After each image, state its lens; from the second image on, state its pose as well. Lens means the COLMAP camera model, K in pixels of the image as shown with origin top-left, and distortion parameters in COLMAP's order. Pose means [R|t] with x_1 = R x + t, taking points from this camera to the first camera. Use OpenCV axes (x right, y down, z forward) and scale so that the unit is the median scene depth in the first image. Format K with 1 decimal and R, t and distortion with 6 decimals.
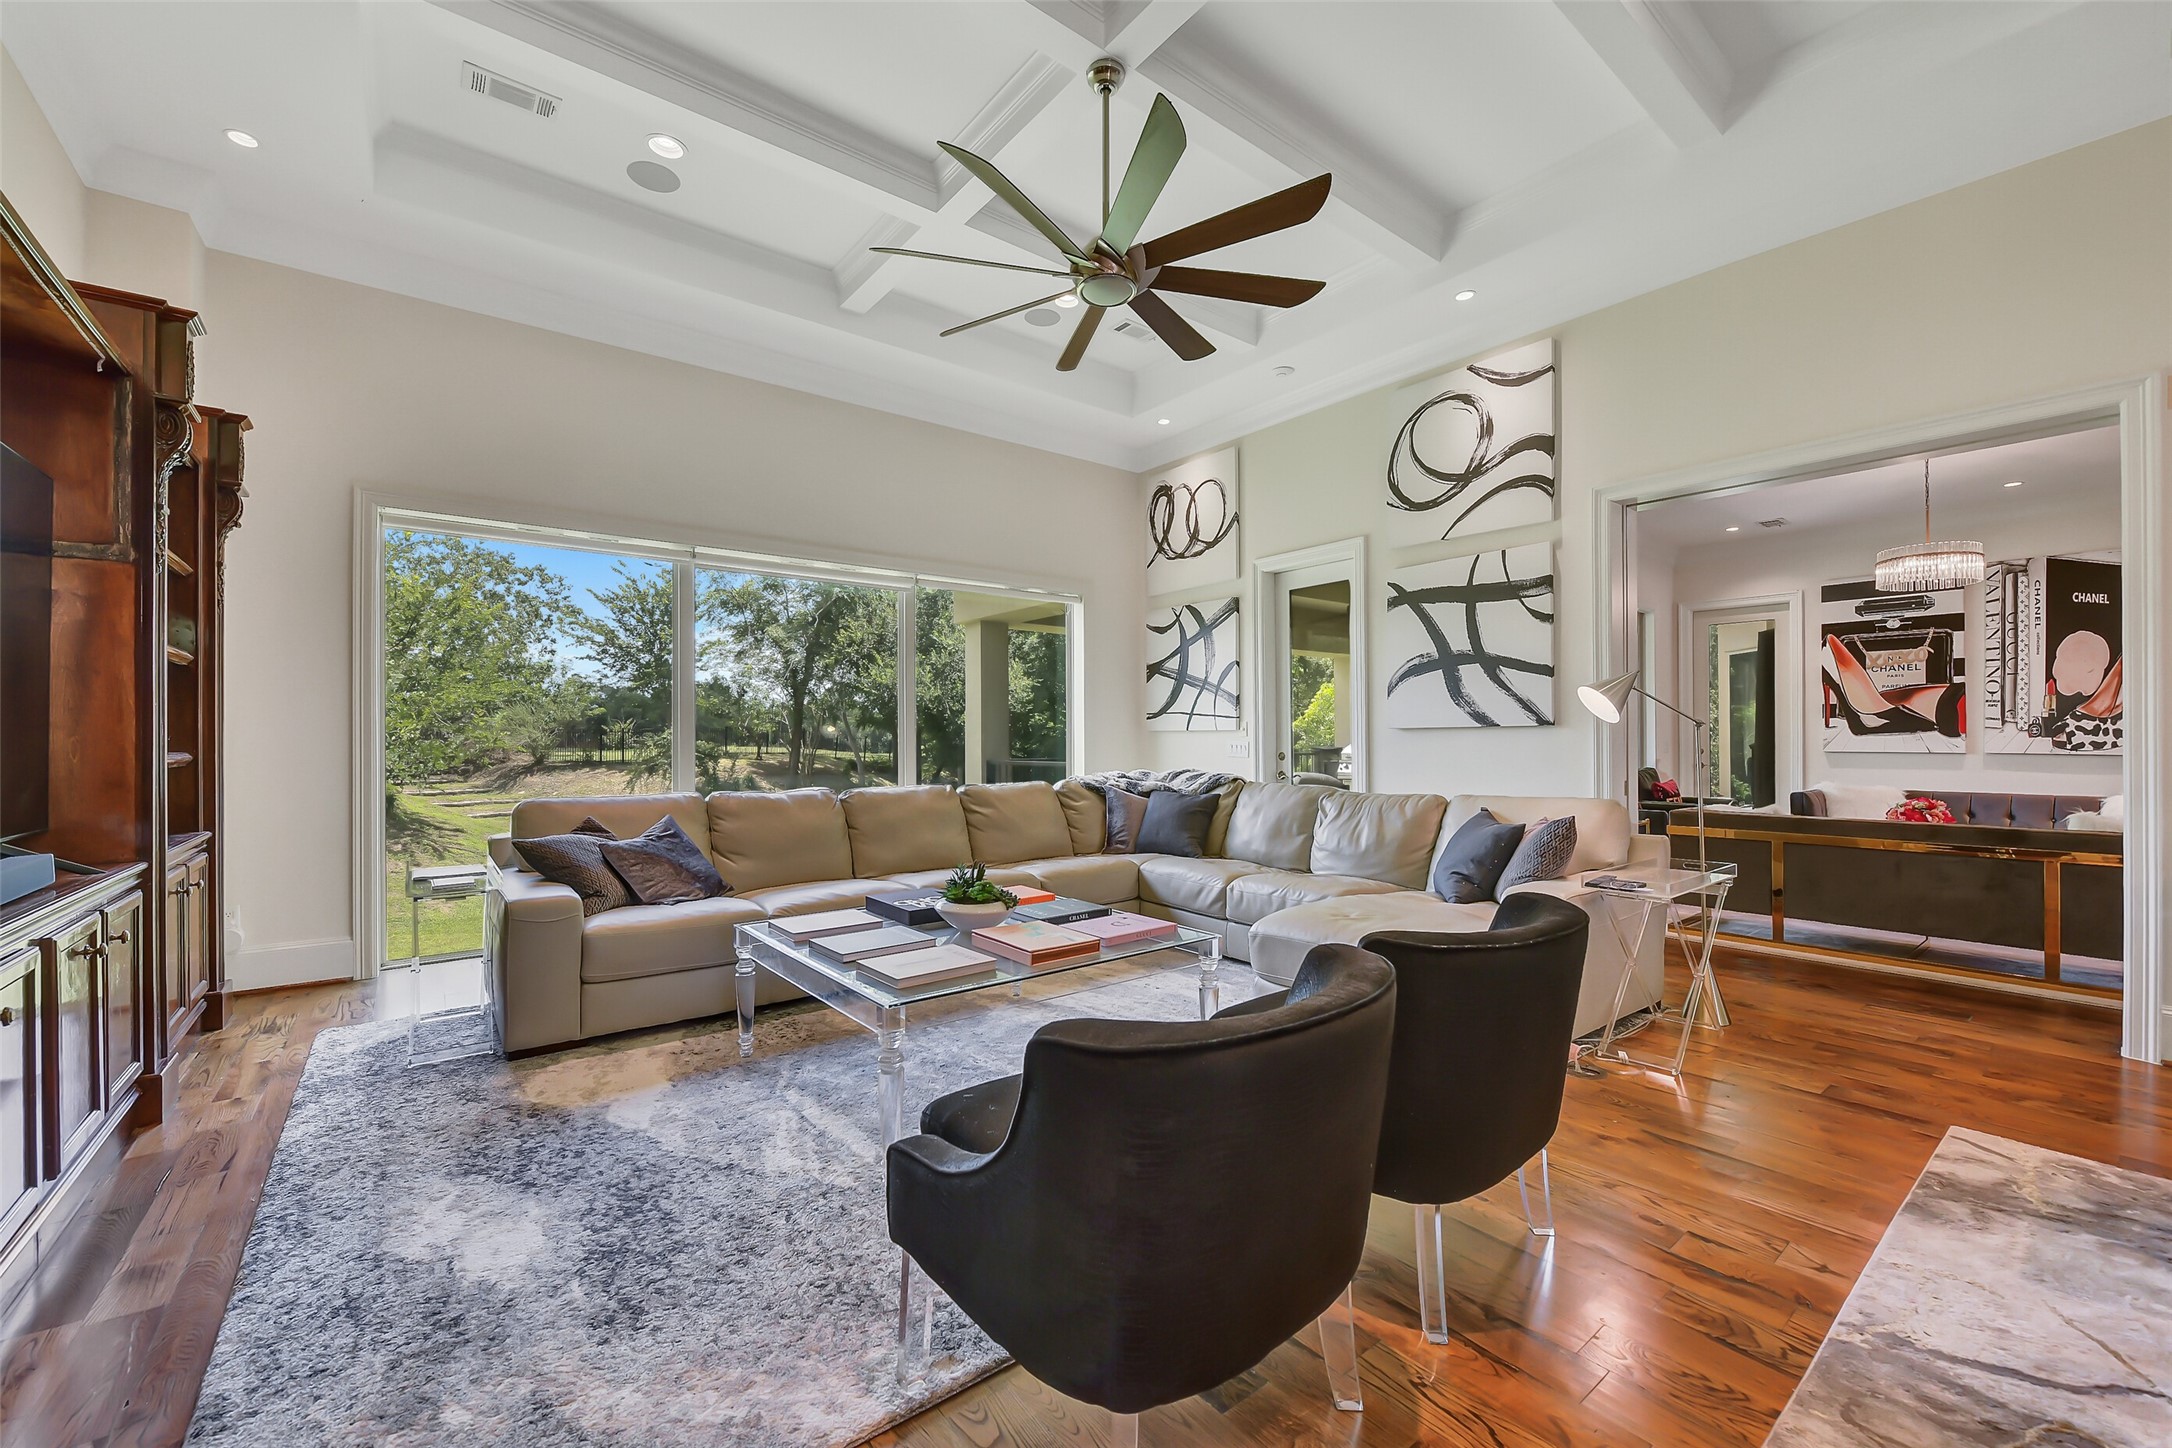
lens RADIAL K [[876.0, 0, 1073.4], [0, 876.0, 738.5], [0, 0, 1]] dist [-0.009294, 0.000352]
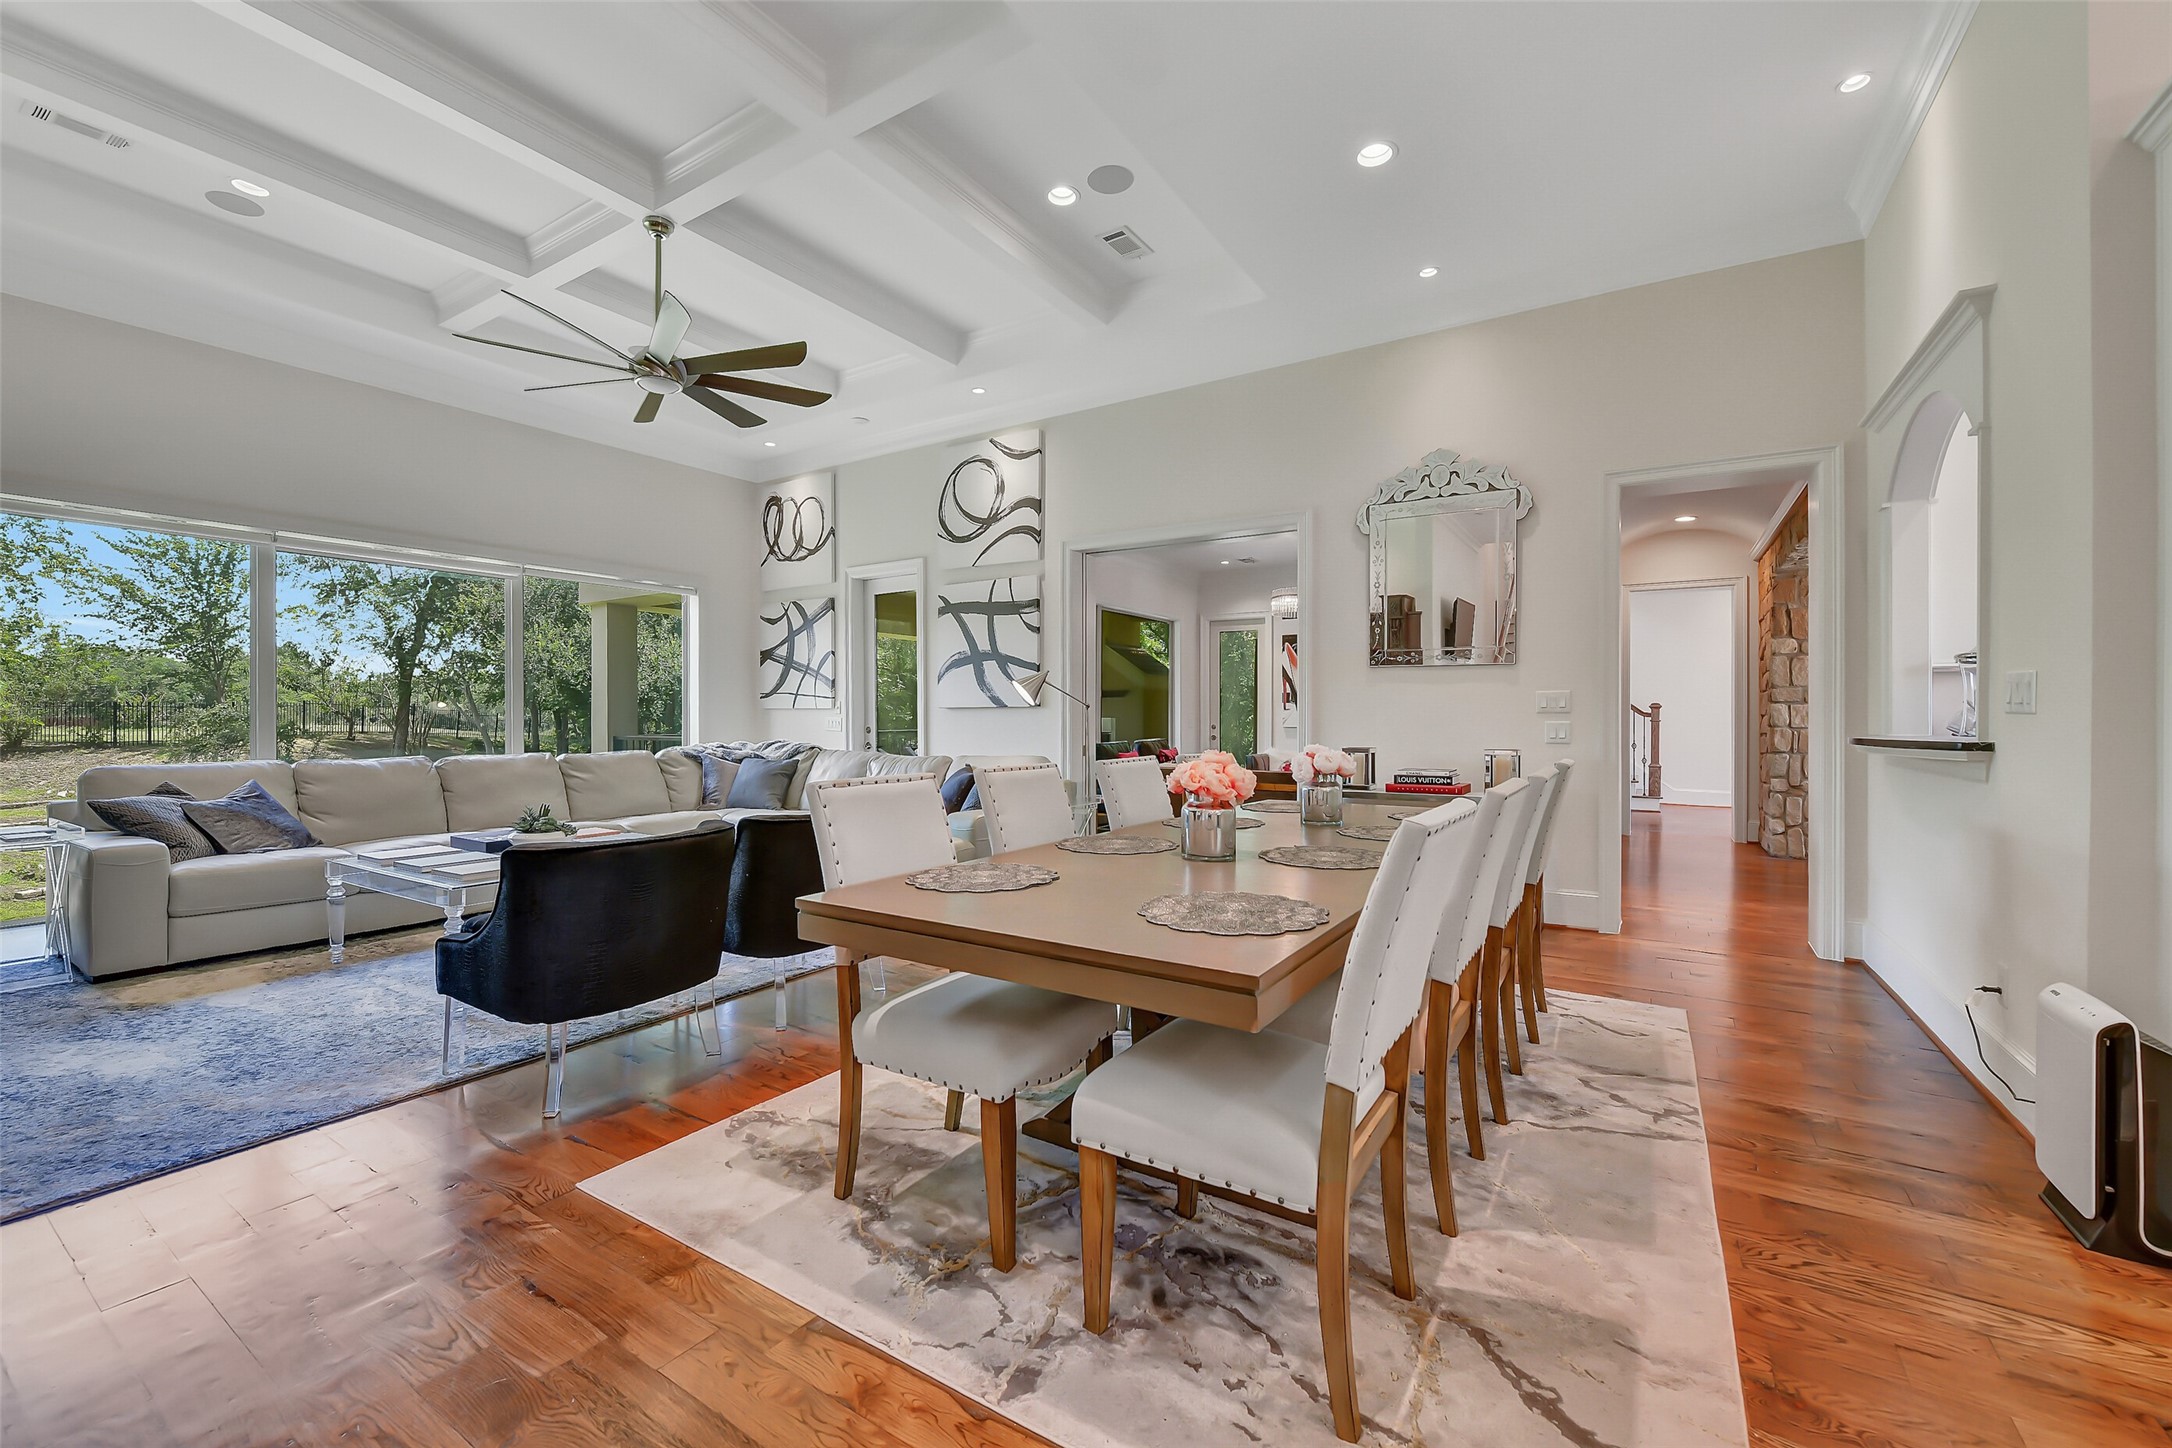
lens RADIAL K [[876.0, 0, 1073.5], [0, 876.0, 722.4], [0, 0, 1]] dist [-0.009294, 0.000352]
pose [[0.940361, 0.001594, 0.340173, 0.113077], [-0.003516, 0.999981, 0.005035, 0.003019], [-0.340159, -0.005931, 0.940349, -0.309420]]
